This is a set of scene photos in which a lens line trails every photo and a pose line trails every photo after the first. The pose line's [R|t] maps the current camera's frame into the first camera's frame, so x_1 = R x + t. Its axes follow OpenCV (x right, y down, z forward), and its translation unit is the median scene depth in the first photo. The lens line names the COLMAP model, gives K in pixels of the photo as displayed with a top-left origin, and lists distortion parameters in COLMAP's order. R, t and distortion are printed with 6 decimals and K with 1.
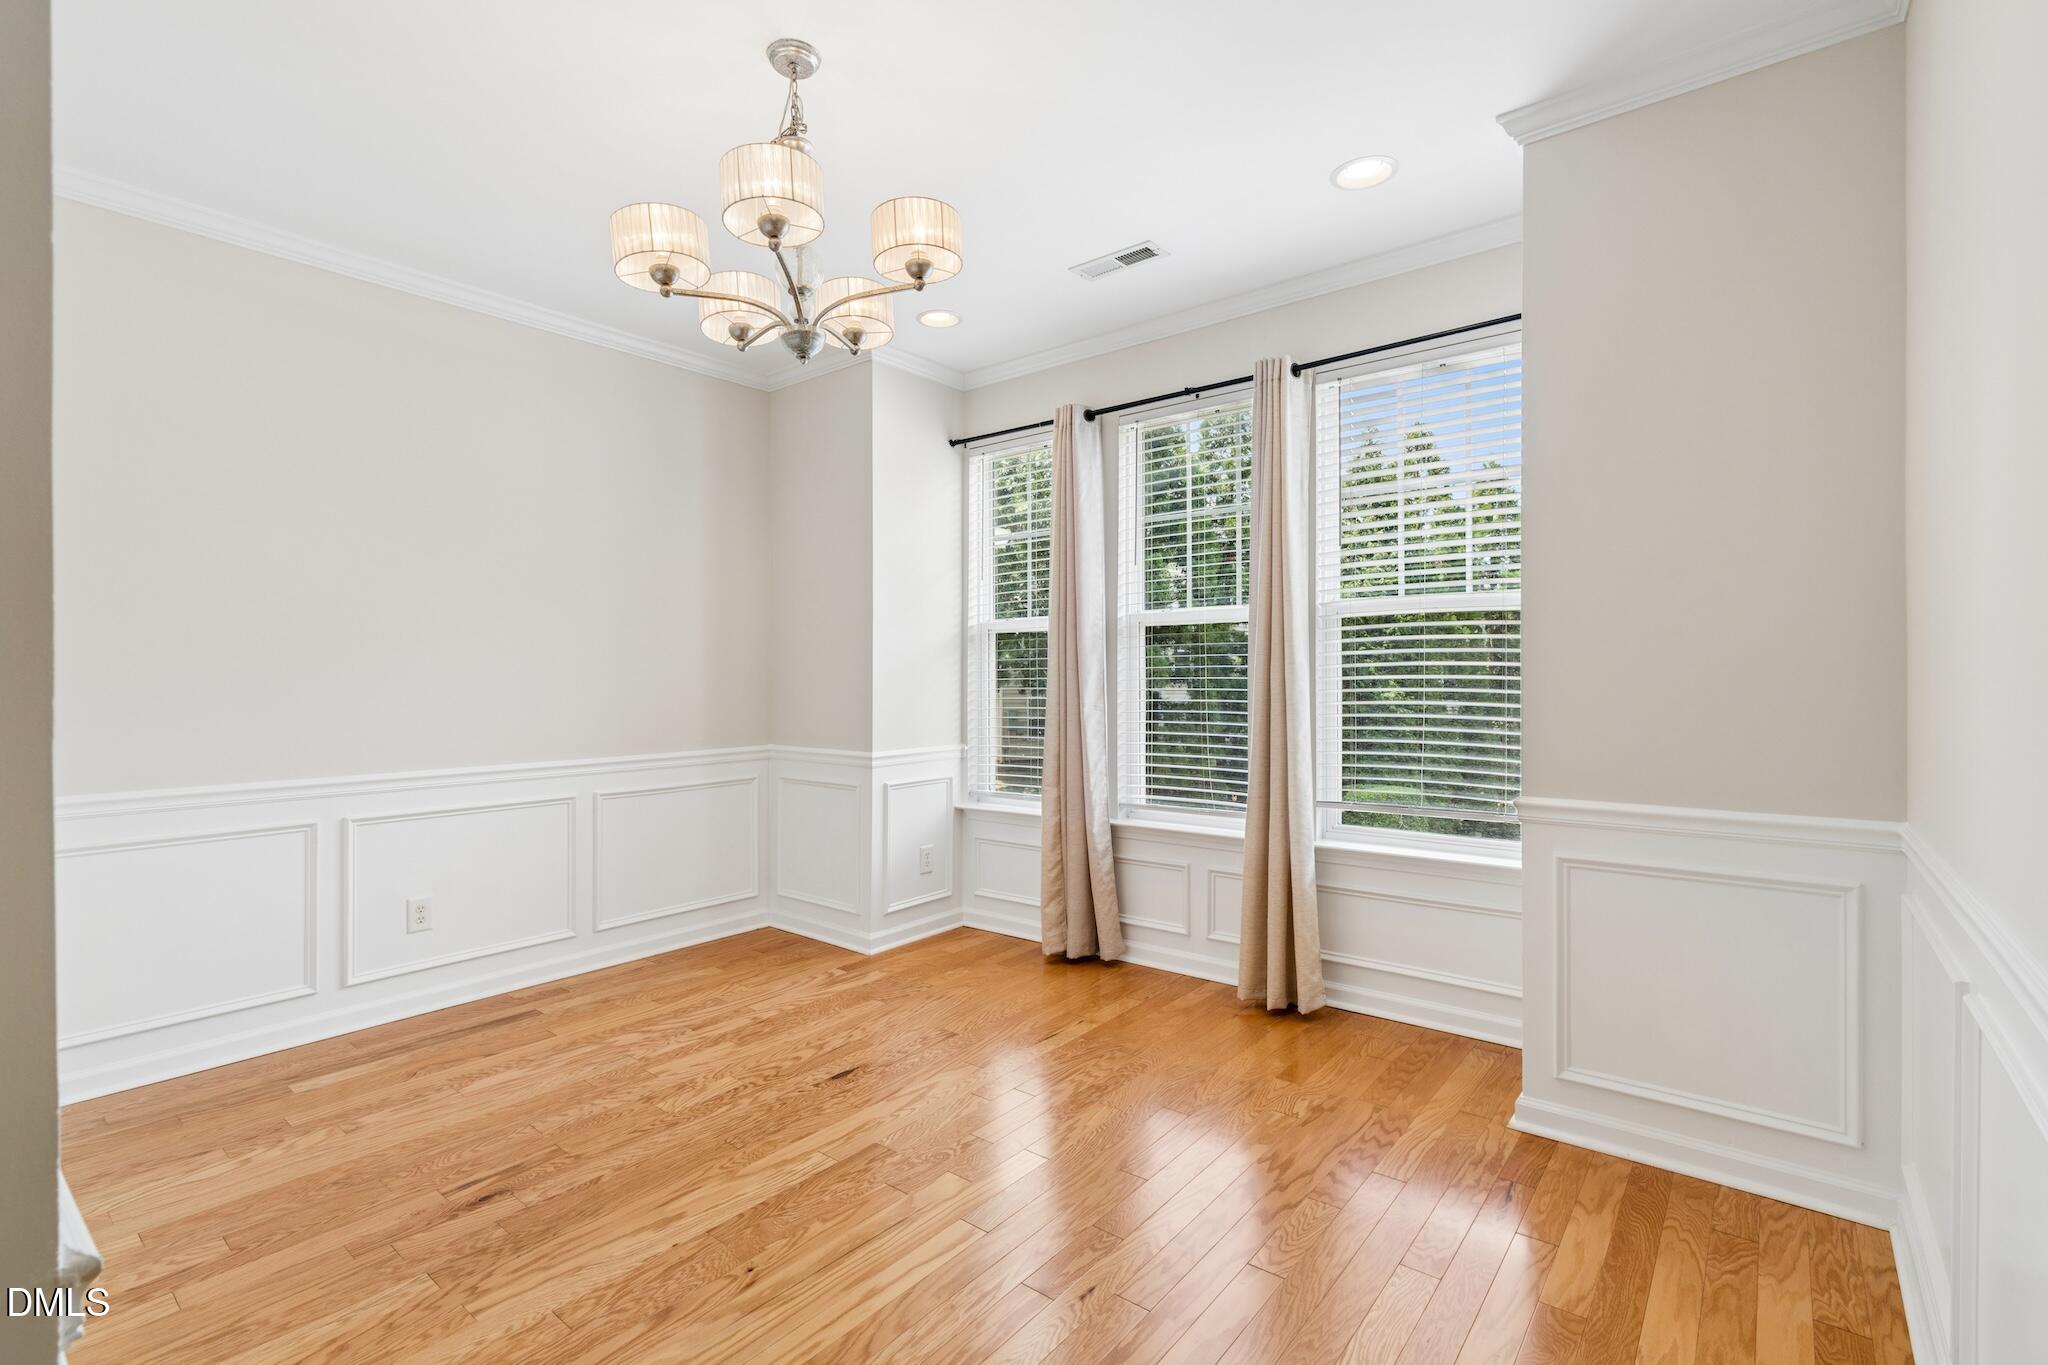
lens RADIAL K [[929.7, 0, 1029.7], [0, 929.7, 683.4], [0, 0, 1]] dist [-0.007619, 0.004198]
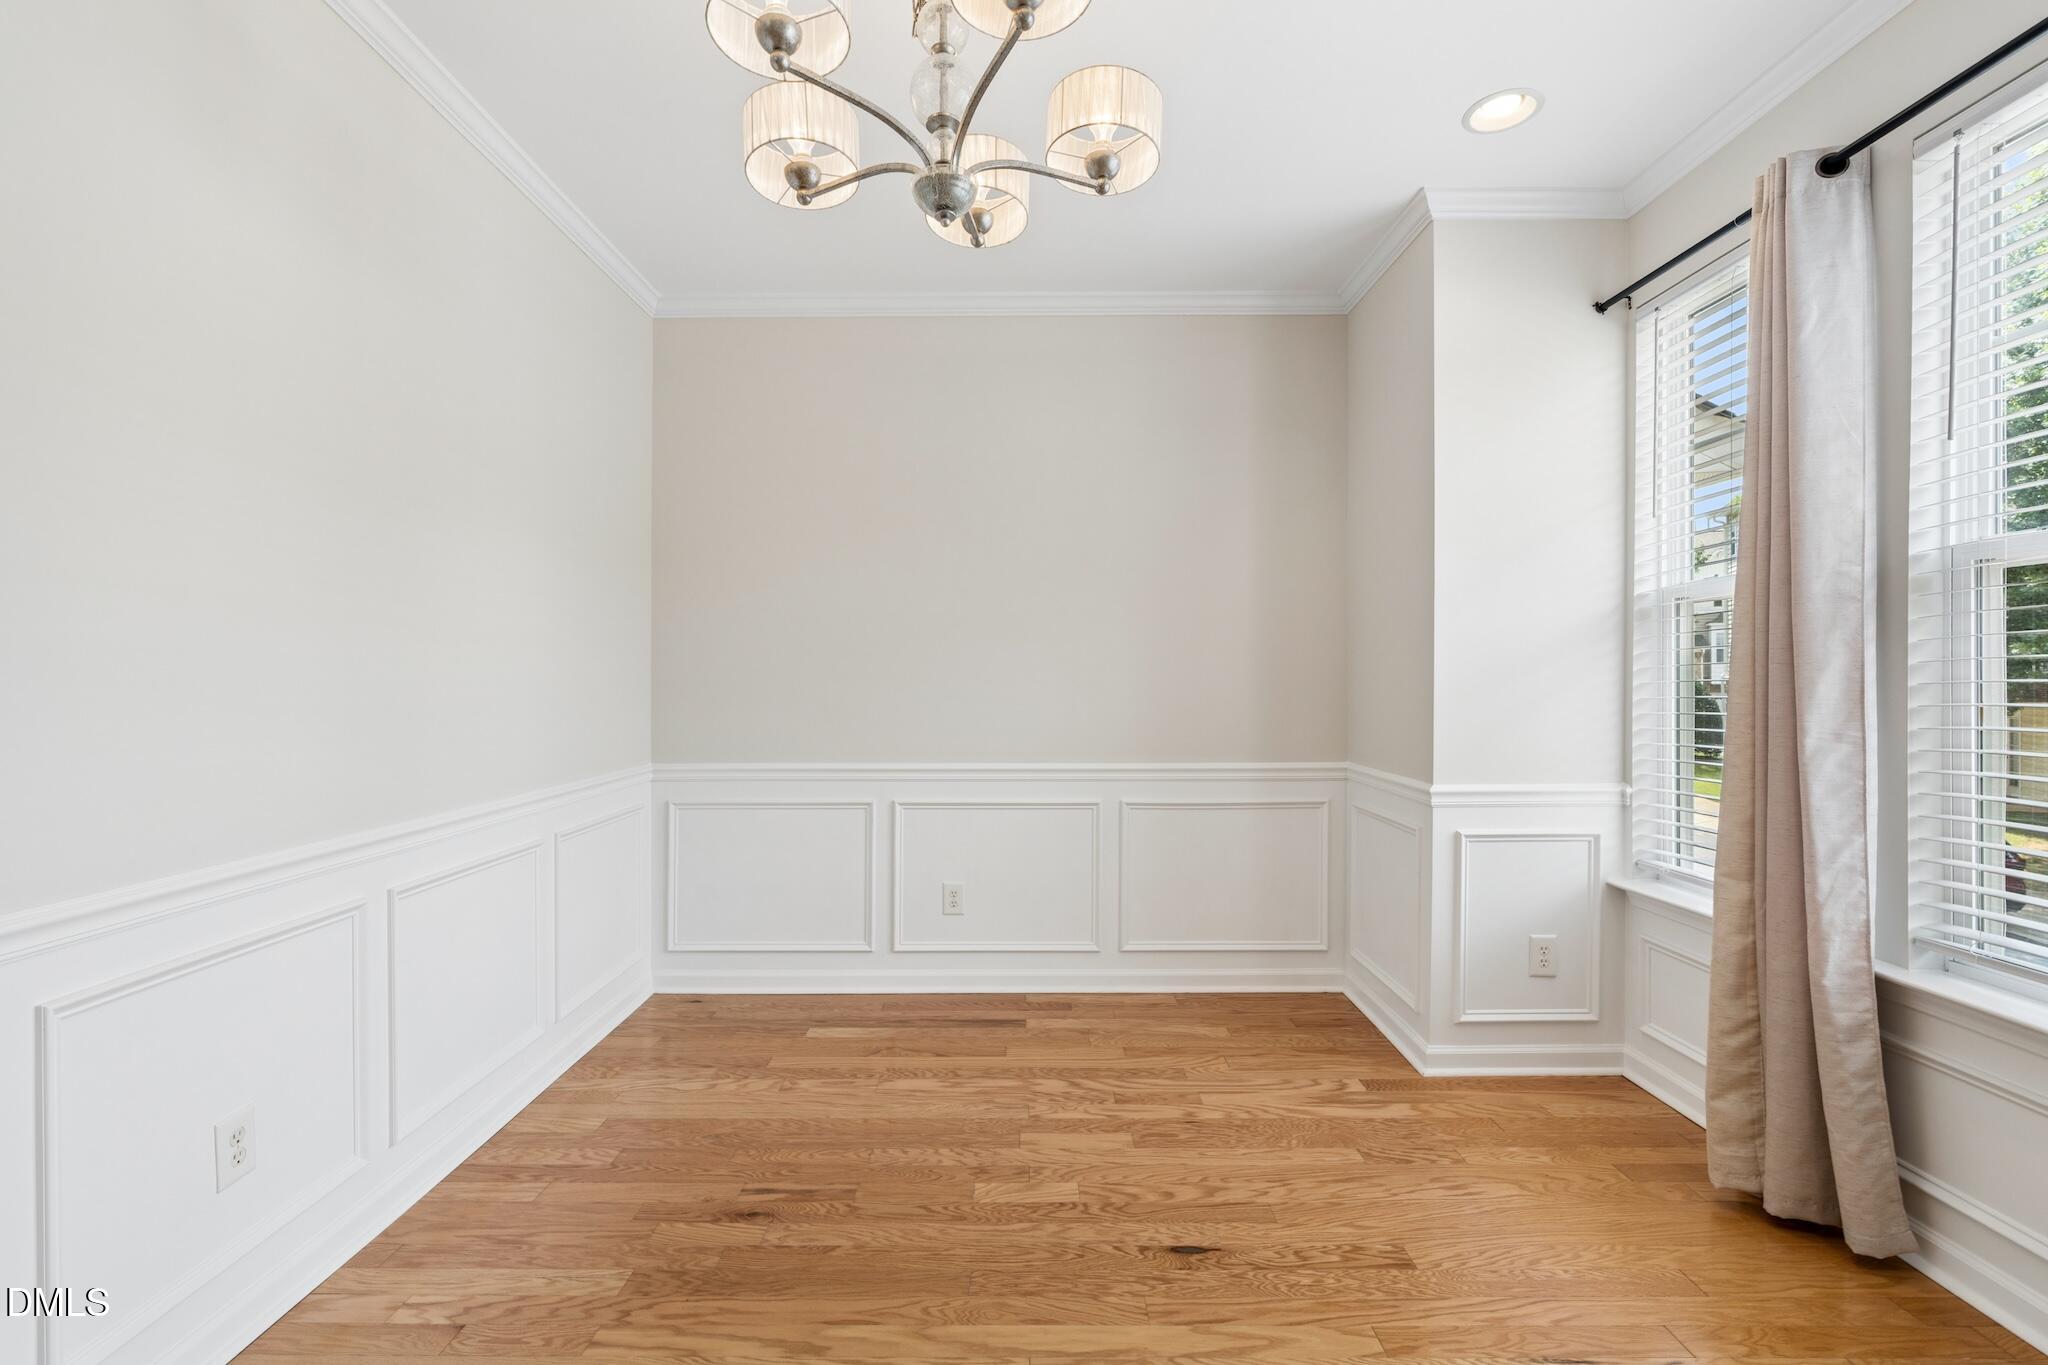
lens RADIAL K [[929.7, 0, 1016.1], [0, 929.7, 676.9], [0, 0, 1]] dist [-0.007619, 0.004198]
pose [[0.622517, 0.003878, -0.782597, 0.229103], [-0.008511, 0.999962, -0.001815, -0.003135], [0.782560, 0.007791, 0.622527, 0.414200]]
